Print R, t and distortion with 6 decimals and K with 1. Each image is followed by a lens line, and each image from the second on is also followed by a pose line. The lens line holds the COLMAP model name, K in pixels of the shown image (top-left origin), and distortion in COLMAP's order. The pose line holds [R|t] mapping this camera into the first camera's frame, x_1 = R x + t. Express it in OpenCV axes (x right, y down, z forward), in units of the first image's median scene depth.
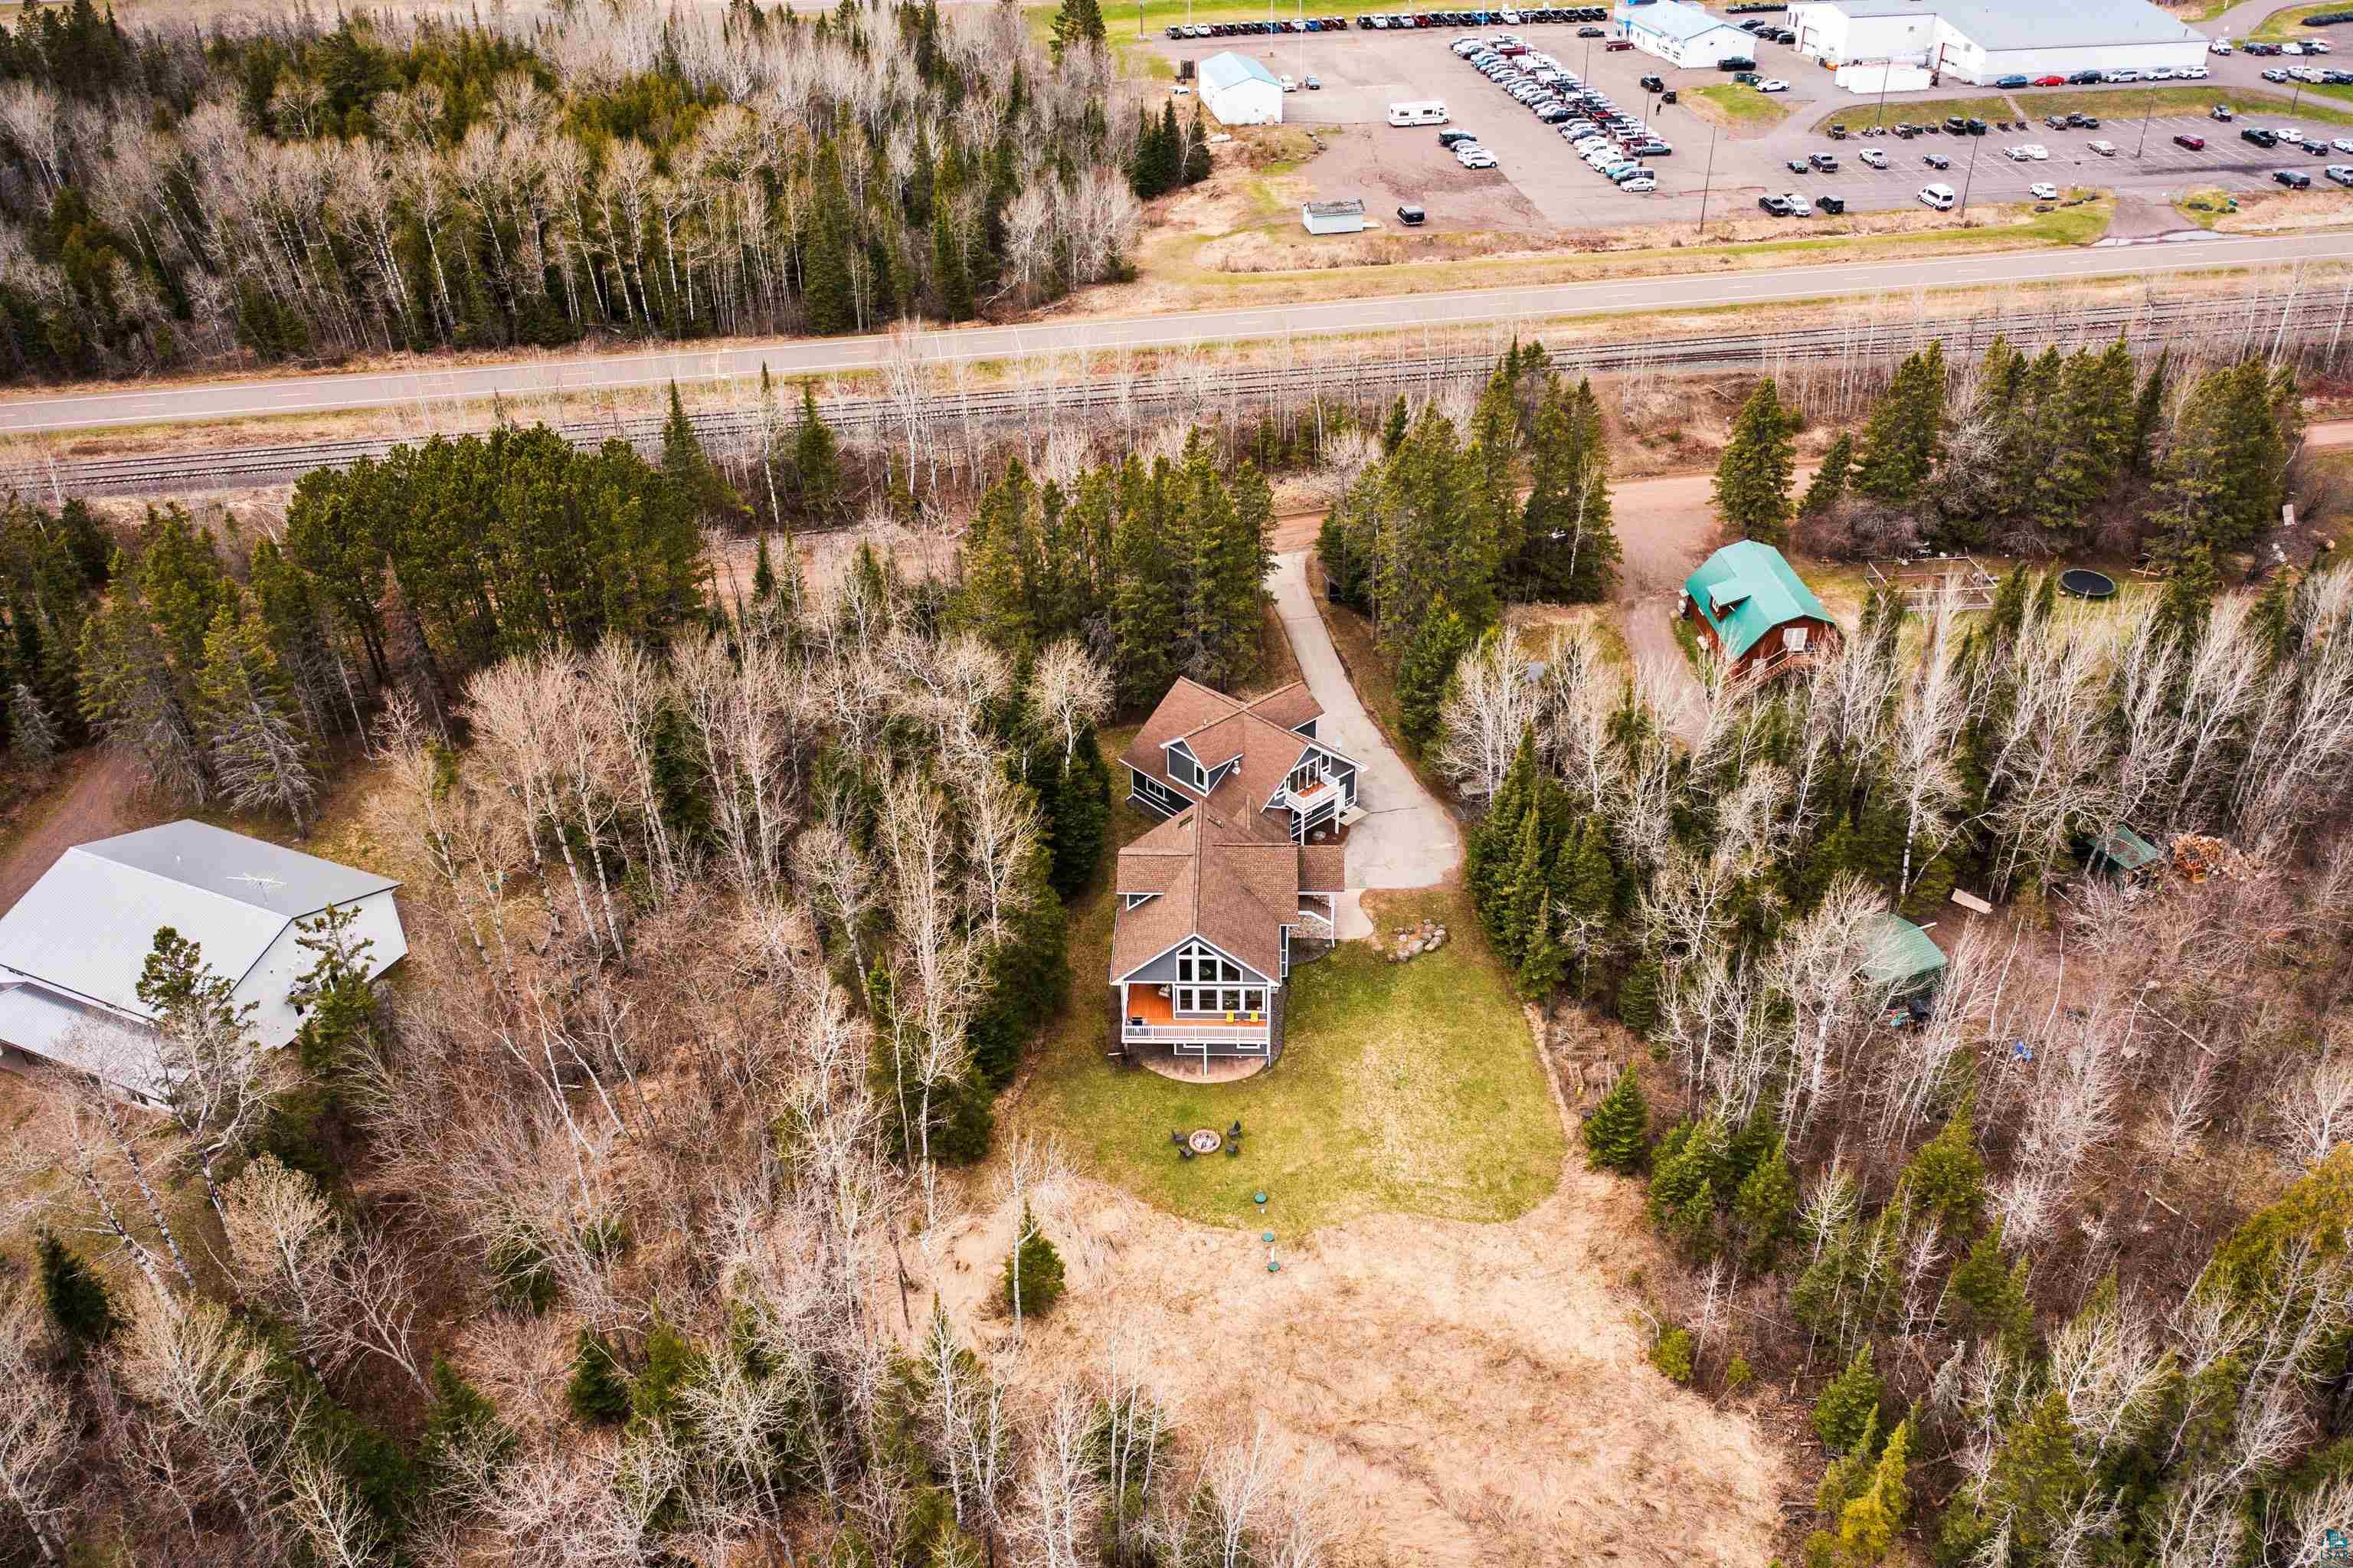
lens RADIAL K [[1886.2, 0, 1176.5], [0, 1886.2, 784.0], [0, 0, 1]] dist [-0.007890, -0.006094]
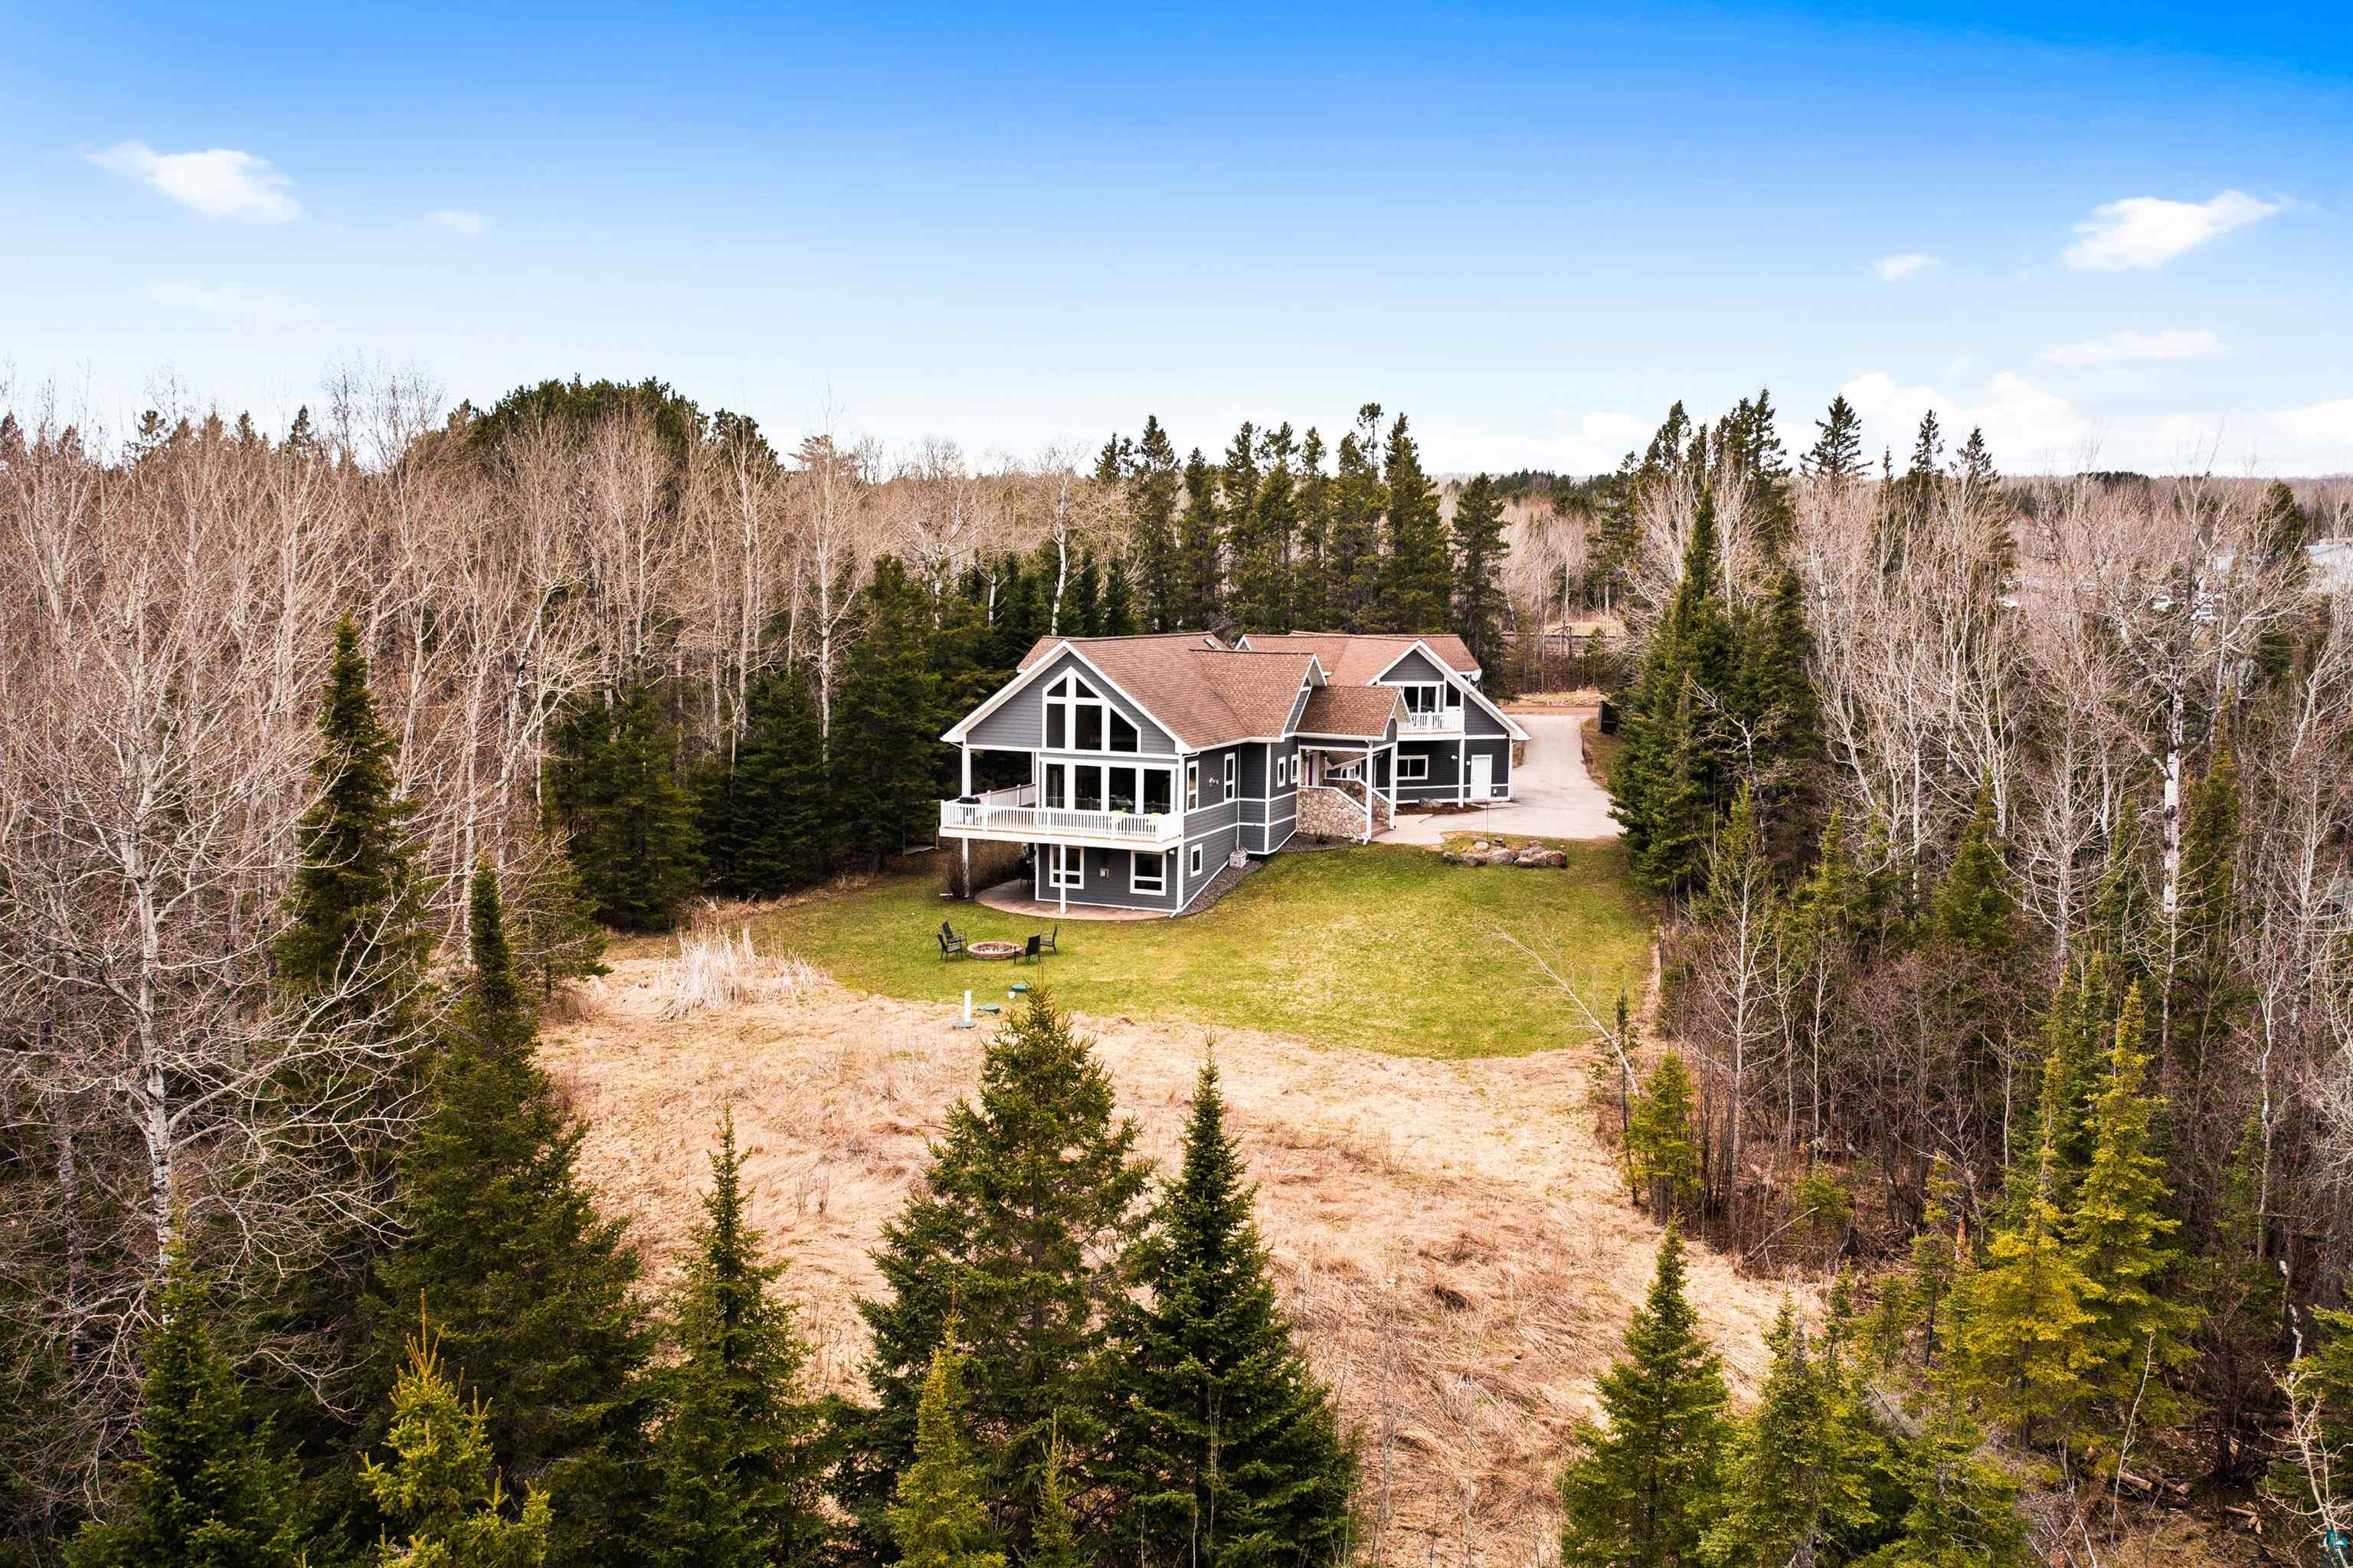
lens RADIAL K [[1886.2, 0, 1176.5], [0, 1886.2, 784.0], [0, 0, 1]] dist [-0.007890, -0.006094]
pose [[0.940759, 0.070183, -0.331734, 0.113975], [-0.205357, 0.896441, -0.392711, 0.160775], [0.269818, 0.437570, 0.857747, 0.223519]]
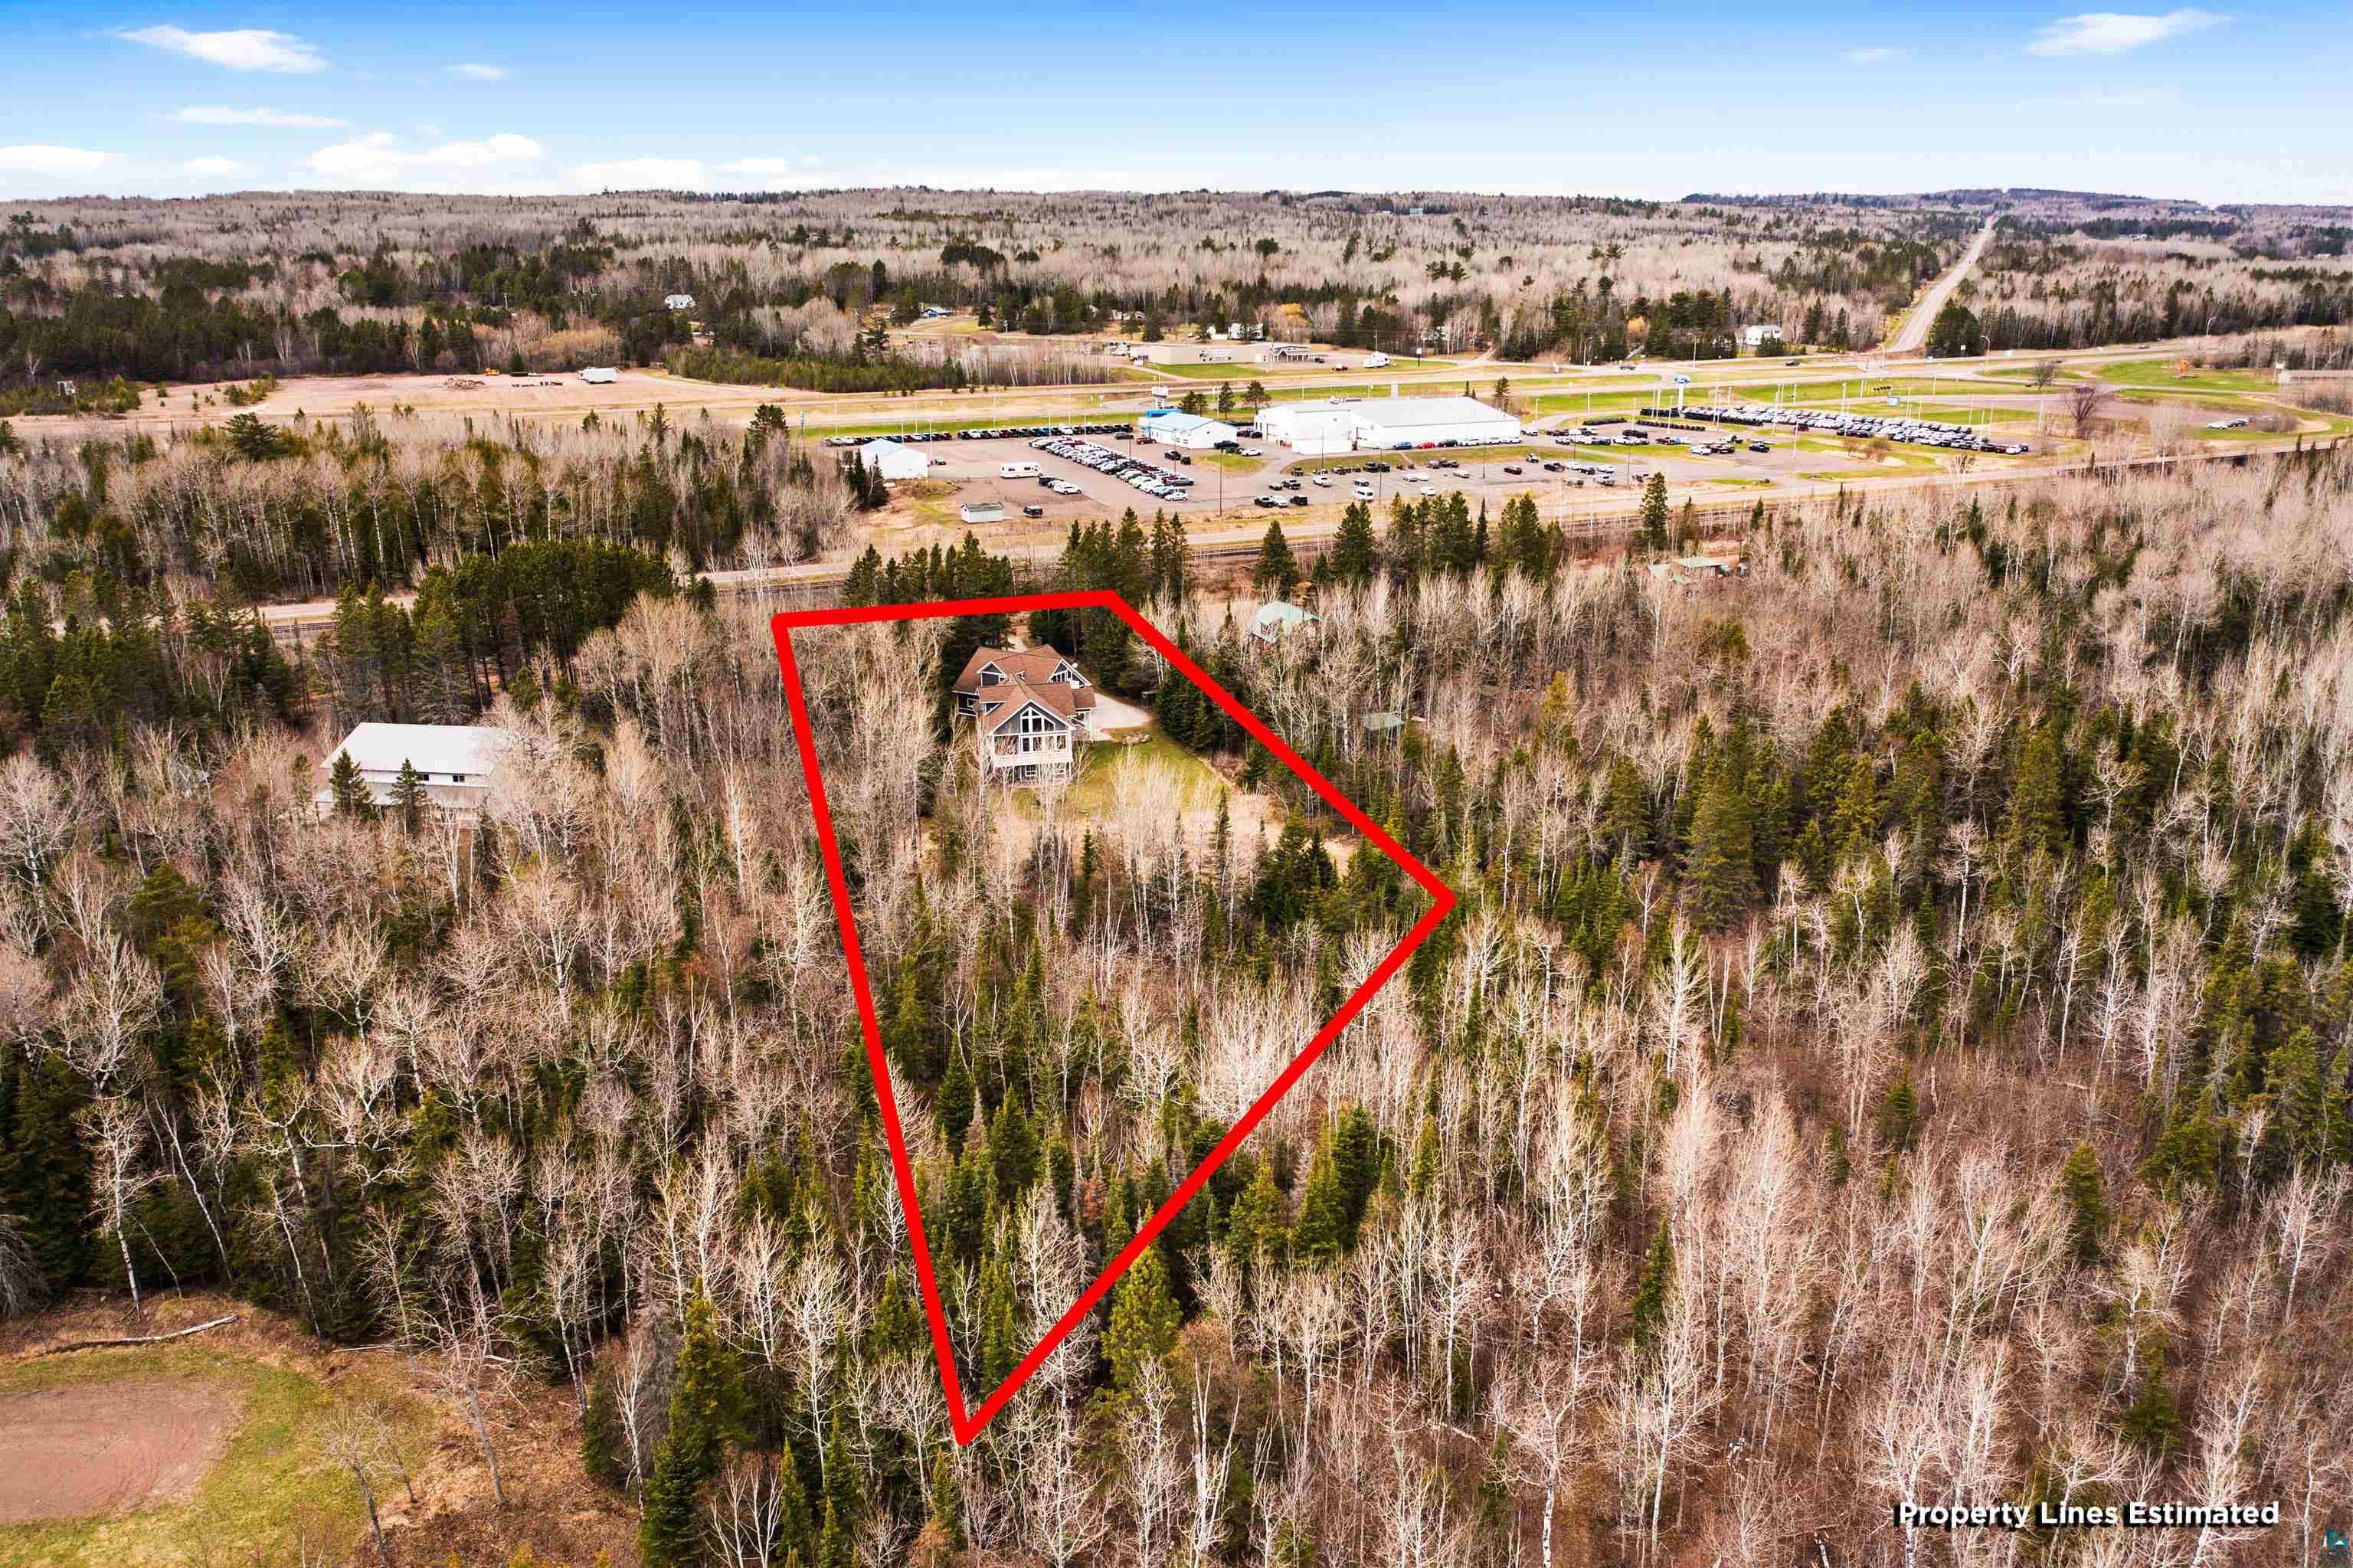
lens RADIAL K [[1886.2, 0, 1176.5], [0, 1886.2, 784.0], [0, 0, 1]] dist [-0.007890, -0.006094]
pose [[0.967563, -0.059643, 0.245487, -0.146363], [0.124015, 0.958725, -0.255866, 0.303748], [-0.220094, 0.278010, 0.935023, -0.367643]]
